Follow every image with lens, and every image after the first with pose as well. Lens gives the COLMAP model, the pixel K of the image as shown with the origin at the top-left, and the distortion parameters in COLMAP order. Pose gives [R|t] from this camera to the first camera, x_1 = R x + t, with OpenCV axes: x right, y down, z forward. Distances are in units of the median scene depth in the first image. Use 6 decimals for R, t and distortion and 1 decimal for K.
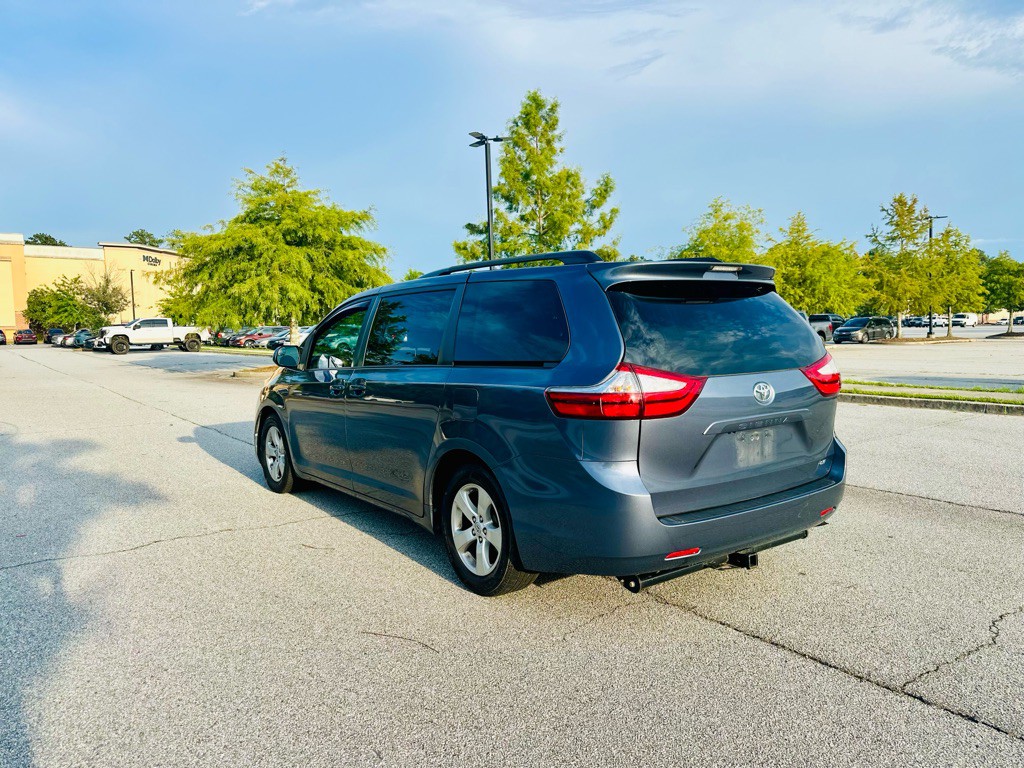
lens RADIAL K [[724.5, 0, 513.8], [0, 724.5, 401.7], [0, 0, 1]] dist [0.030073, -0.047319]
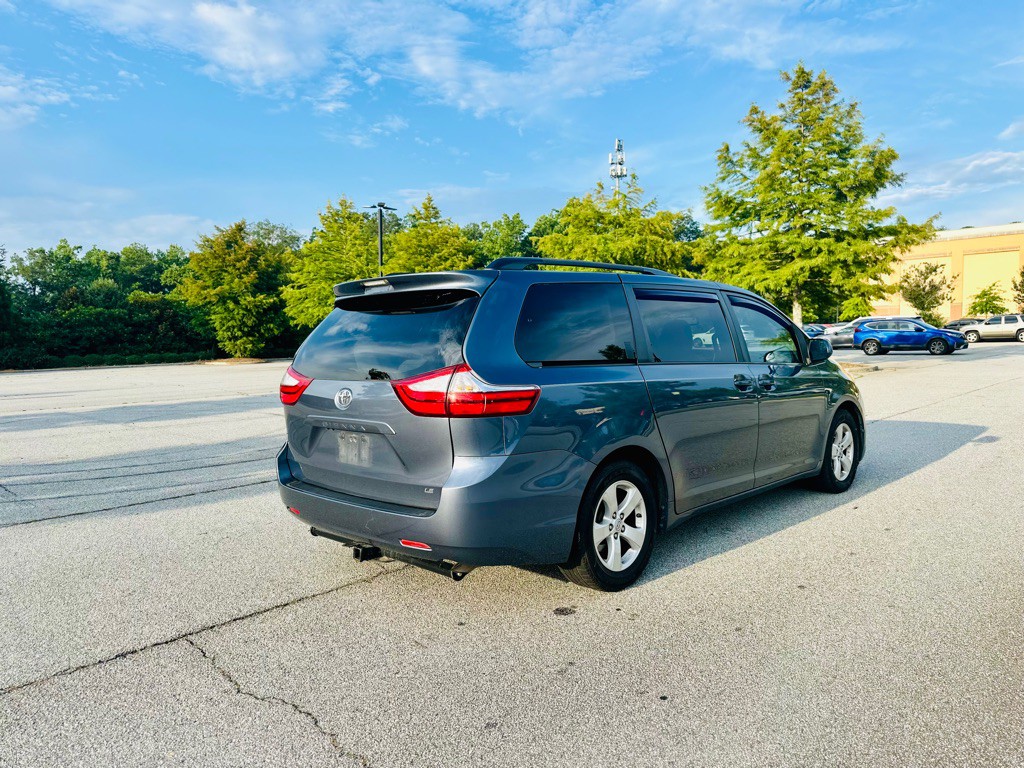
lens RADIAL K [[724.5, 0, 507.5], [0, 724.5, 391.3], [0, 0, 1]] dist [0.030073, -0.047319]
pose [[0.132617, 0.072481, -0.988514, 0.185008], [-0.065435, 0.995787, 0.064236, -0.013802], [0.989005, 0.056164, 0.136801, 0.139878]]
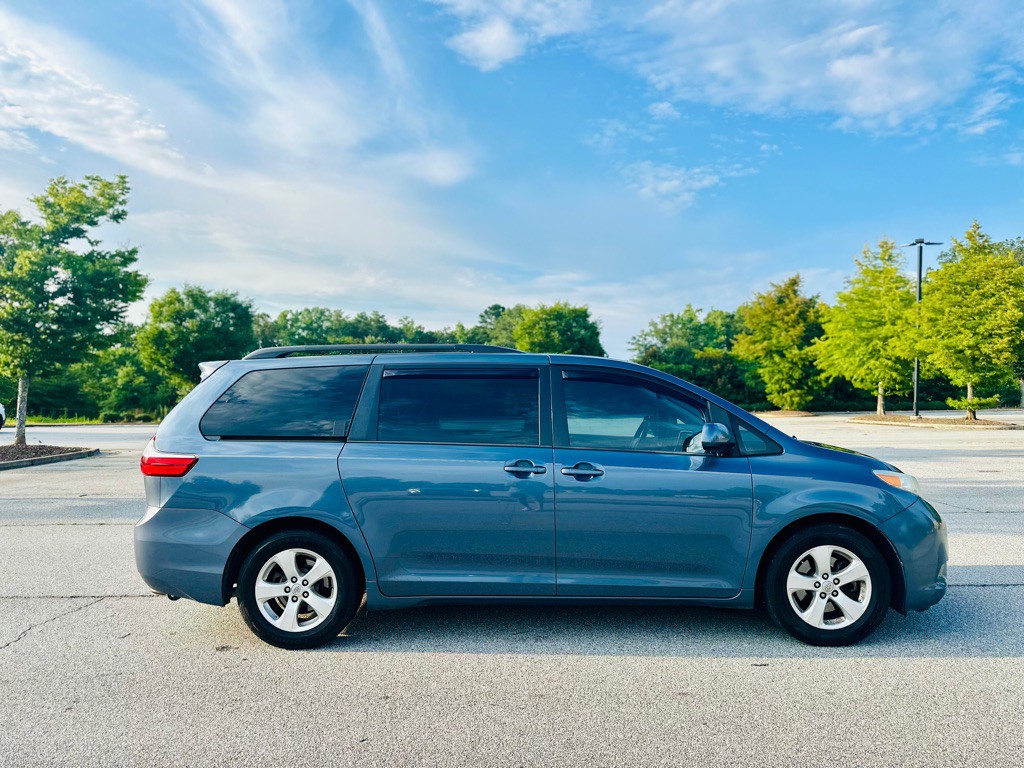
lens RADIAL K [[724.5, 0, 511.9], [0, 724.5, 389.5], [0, 0, 1]] dist [0.030073, -0.047319]
pose [[-0.642340, 0.001687, -0.766418, 0.138731], [-0.051608, 0.997633, 0.045449, -0.032243], [0.764680, 0.068747, -0.640733, 0.315486]]
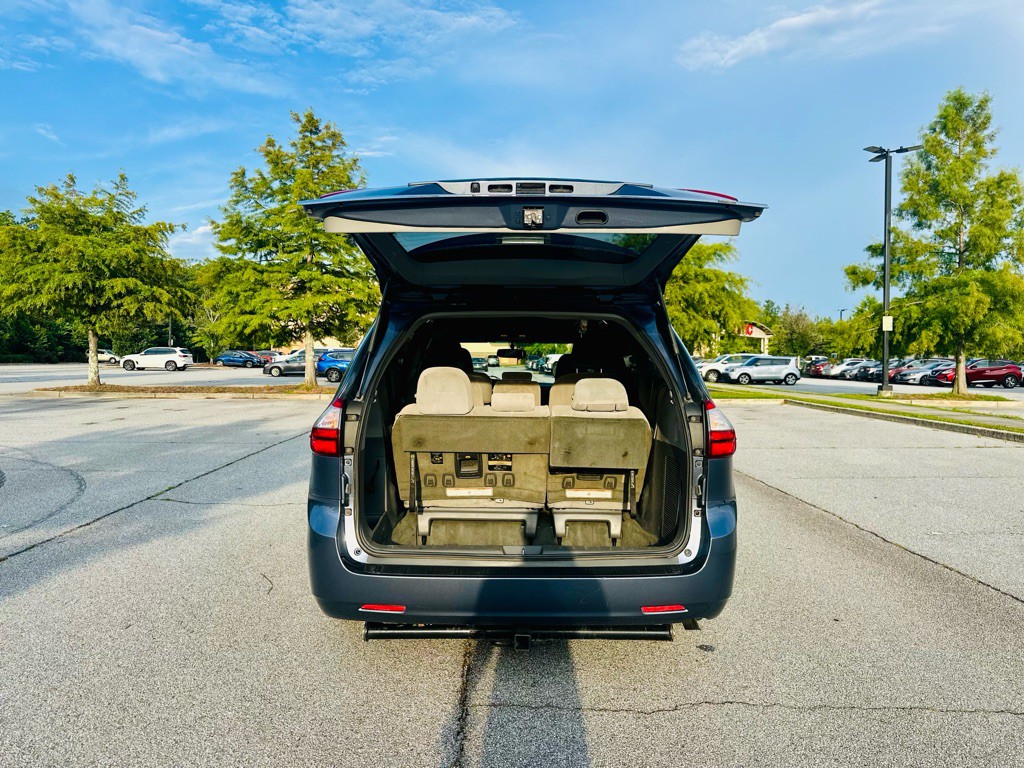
lens RADIAL K [[724.5, 0, 513.0], [0, 724.5, 393.5], [0, 0, 1]] dist [0.030073, -0.047319]
pose [[0.809740, 0.043846, -0.585149, 0.122227], [-0.073594, 0.996919, -0.027140, -0.003594], [0.582156, 0.065040, 0.810471, 0.016221]]
